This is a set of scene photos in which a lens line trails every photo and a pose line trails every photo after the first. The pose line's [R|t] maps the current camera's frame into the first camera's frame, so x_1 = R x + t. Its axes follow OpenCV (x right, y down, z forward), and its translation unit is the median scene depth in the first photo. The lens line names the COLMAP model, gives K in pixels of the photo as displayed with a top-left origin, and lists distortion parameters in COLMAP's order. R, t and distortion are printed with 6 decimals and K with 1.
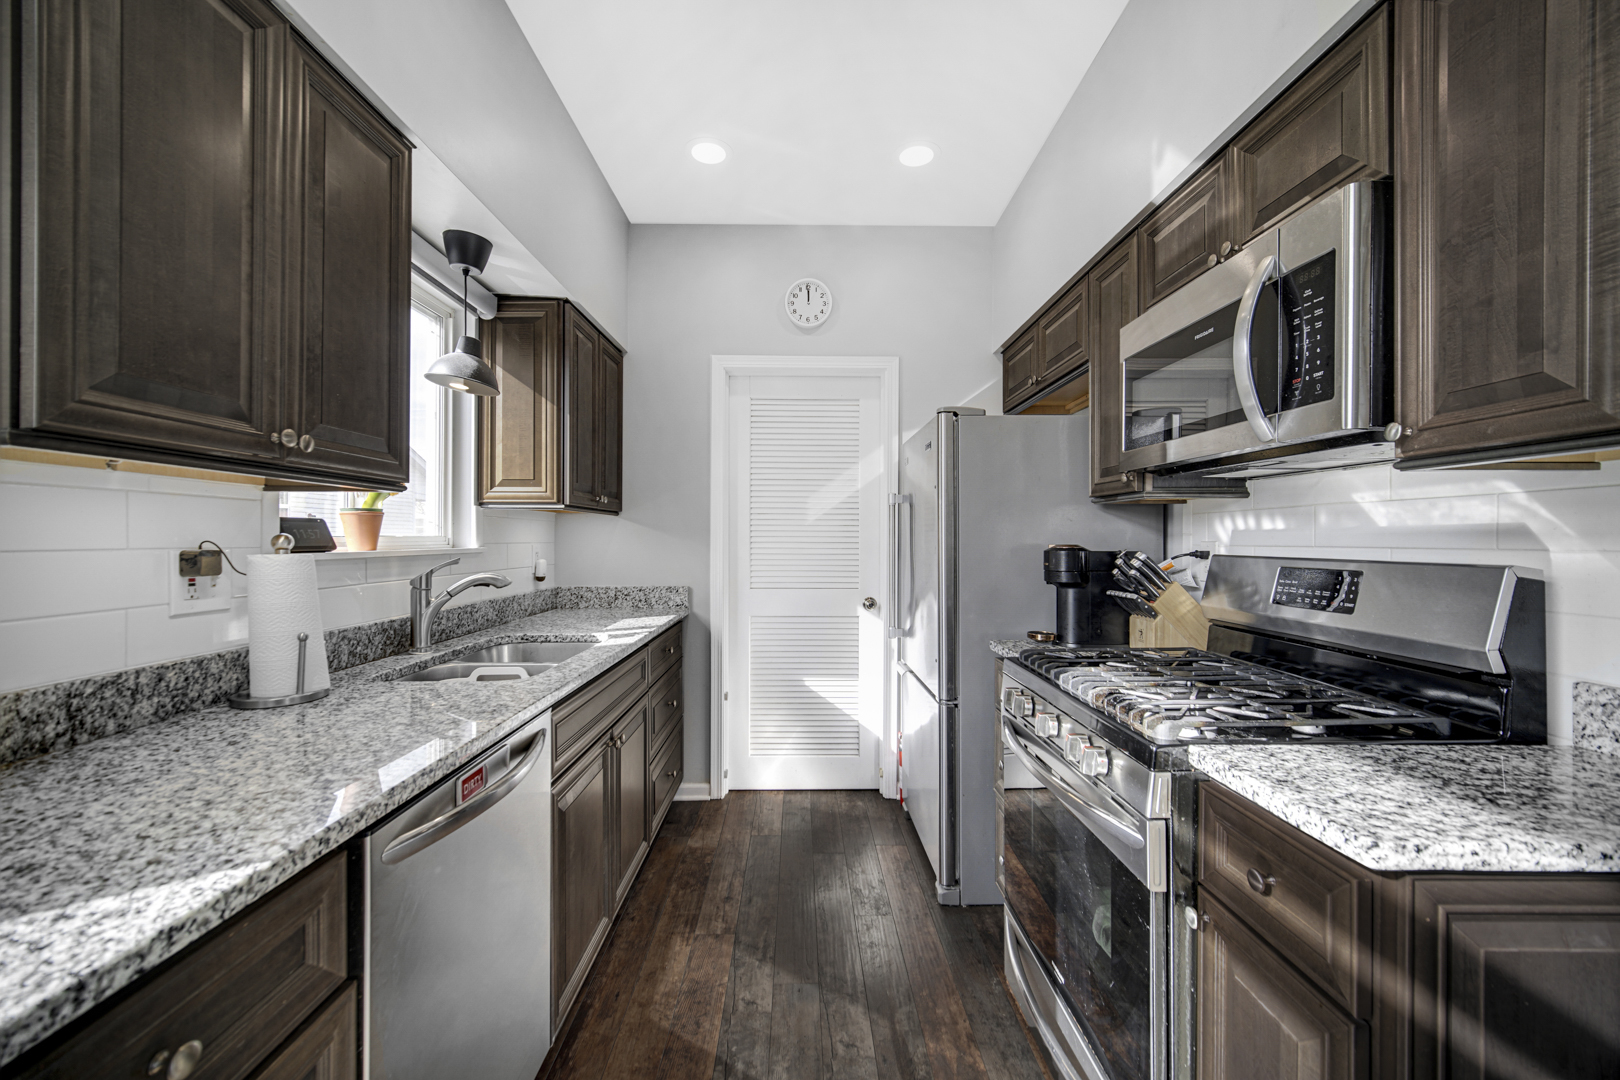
lens RADIAL K [[640.1, 0, 809.3], [0, 640.1, 536.9], [0, 0, 1]] dist [-0.002429, 0.000669]
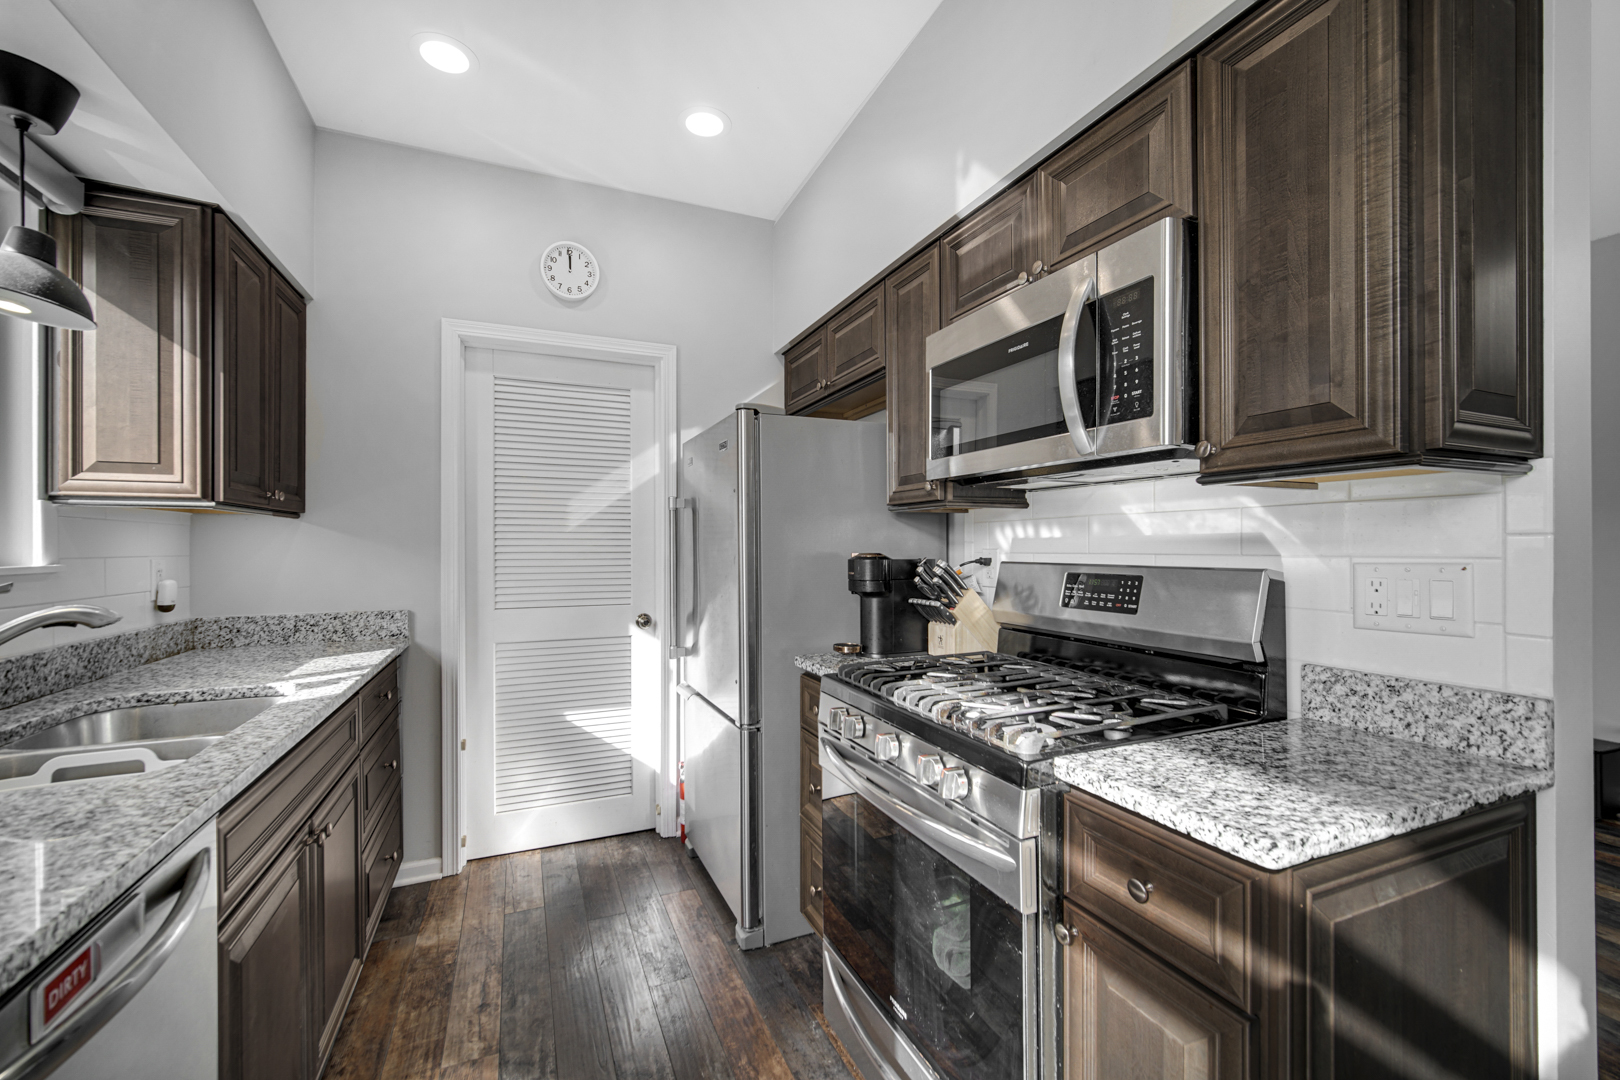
lens RADIAL K [[663.3, 0, 810.9], [0, 663.3, 544.7], [0, 0, 1]] dist [-0.003684, 0.001209]
pose [[0.923638, -0.003662, 0.383250, -0.072932], [0.003605, 0.999993, 0.000868, -0.002060], [-0.383250, 0.000579, 0.923644, 0.104823]]
